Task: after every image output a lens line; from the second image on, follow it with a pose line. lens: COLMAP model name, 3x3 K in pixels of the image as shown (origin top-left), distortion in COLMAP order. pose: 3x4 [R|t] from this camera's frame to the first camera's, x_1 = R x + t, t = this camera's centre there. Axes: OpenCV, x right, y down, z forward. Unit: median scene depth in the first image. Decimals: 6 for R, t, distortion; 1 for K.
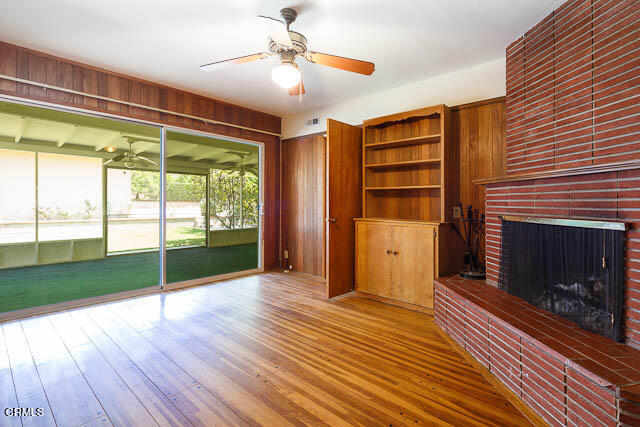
lens RADIAL K [[313.1, 0, 319.8], [0, 313.1, 205.9], [0, 0, 1]] dist [-0.000362, -0.000131]
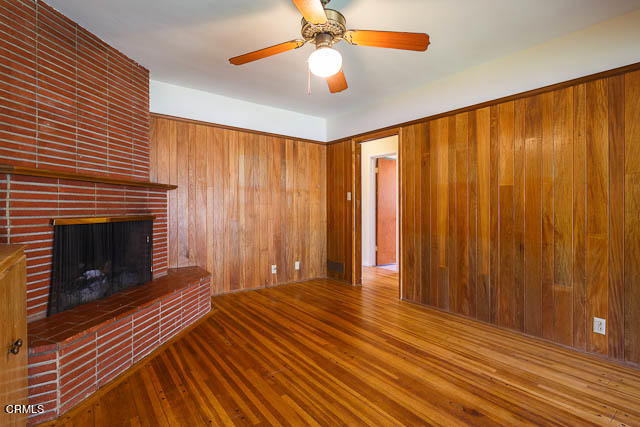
lens RADIAL K [[313.1, 0, 319.8], [0, 313.1, 205.9], [0, 0, 1]] dist [-0.000362, -0.000131]
pose [[-0.984953, -0.014595, 0.172203, -0.243969], [-0.014598, 0.999893, 0.001249, -0.017837], [-0.172203, -0.001283, -0.985061, 1.965184]]
